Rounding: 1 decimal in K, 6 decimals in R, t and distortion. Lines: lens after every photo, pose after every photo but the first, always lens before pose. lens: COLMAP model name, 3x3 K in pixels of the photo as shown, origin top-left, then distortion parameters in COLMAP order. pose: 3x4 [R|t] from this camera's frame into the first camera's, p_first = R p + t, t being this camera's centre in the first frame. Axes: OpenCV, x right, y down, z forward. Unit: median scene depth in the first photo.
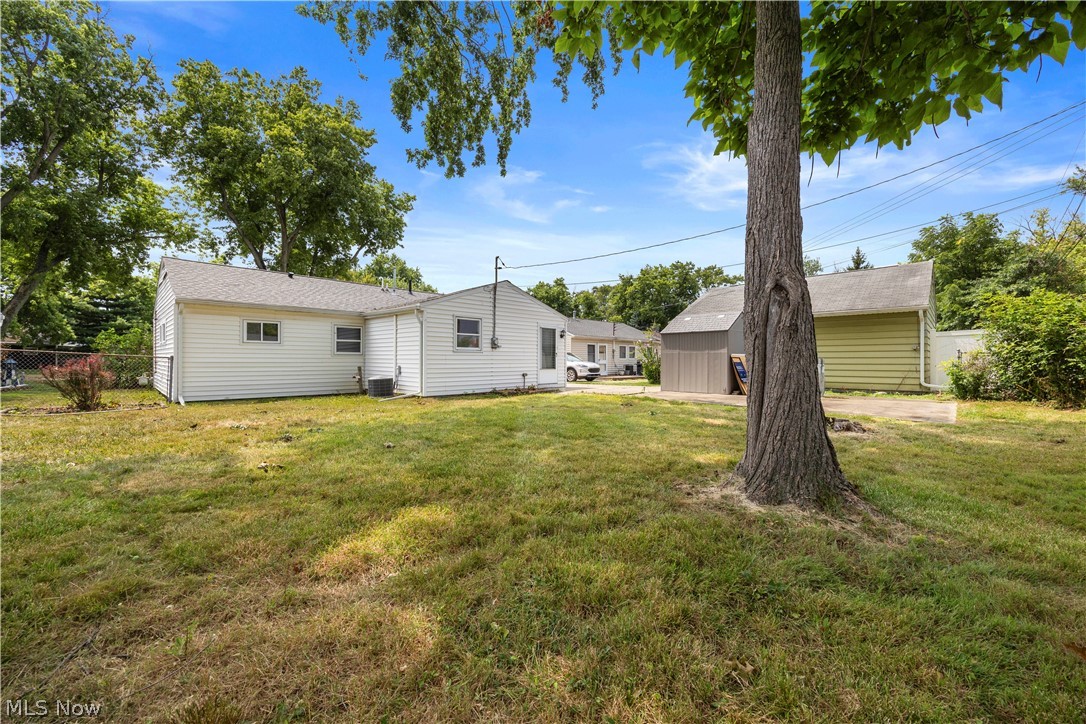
lens RADIAL K [[418.6, 0, 539.0], [0, 418.6, 360.8], [0, 0, 1]] dist [-0.003279, -0.000778]
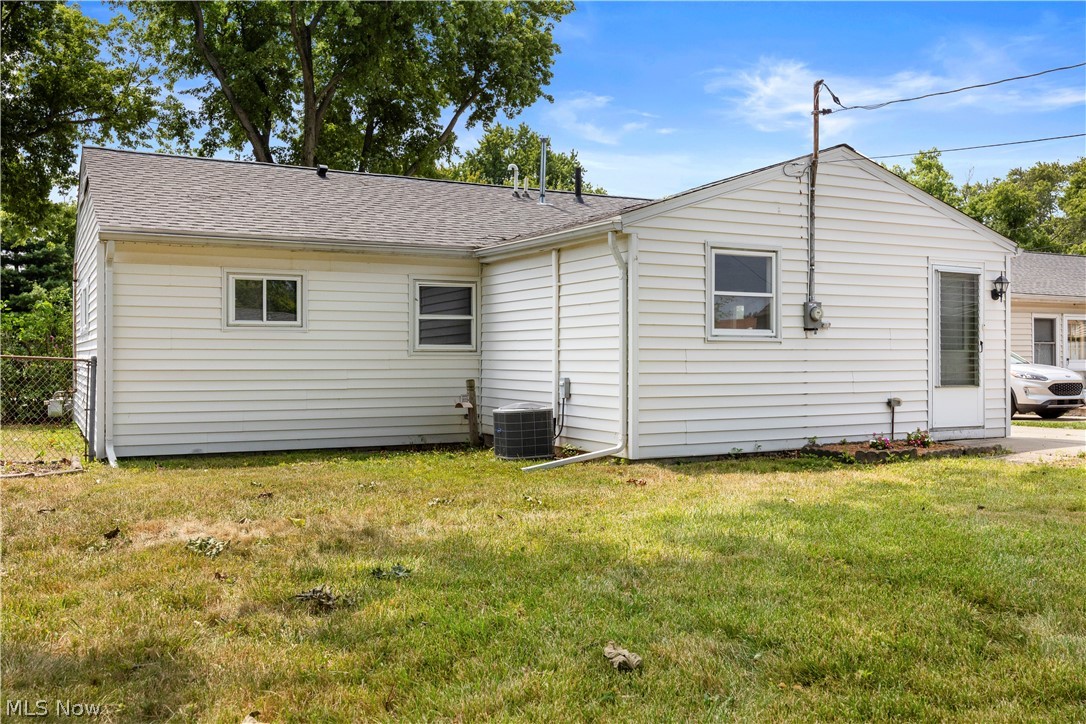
lens RADIAL K [[984.7, 0, 544.0], [0, 984.7, 361.9], [0, 0, 1]] dist [-0.017259, 0.000000]
pose [[0.951175, -0.004269, -0.308622, -0.054651], [0.004187, 0.999991, -0.000927, -0.002076], [0.308623, -0.000411, 0.951184, 0.089790]]
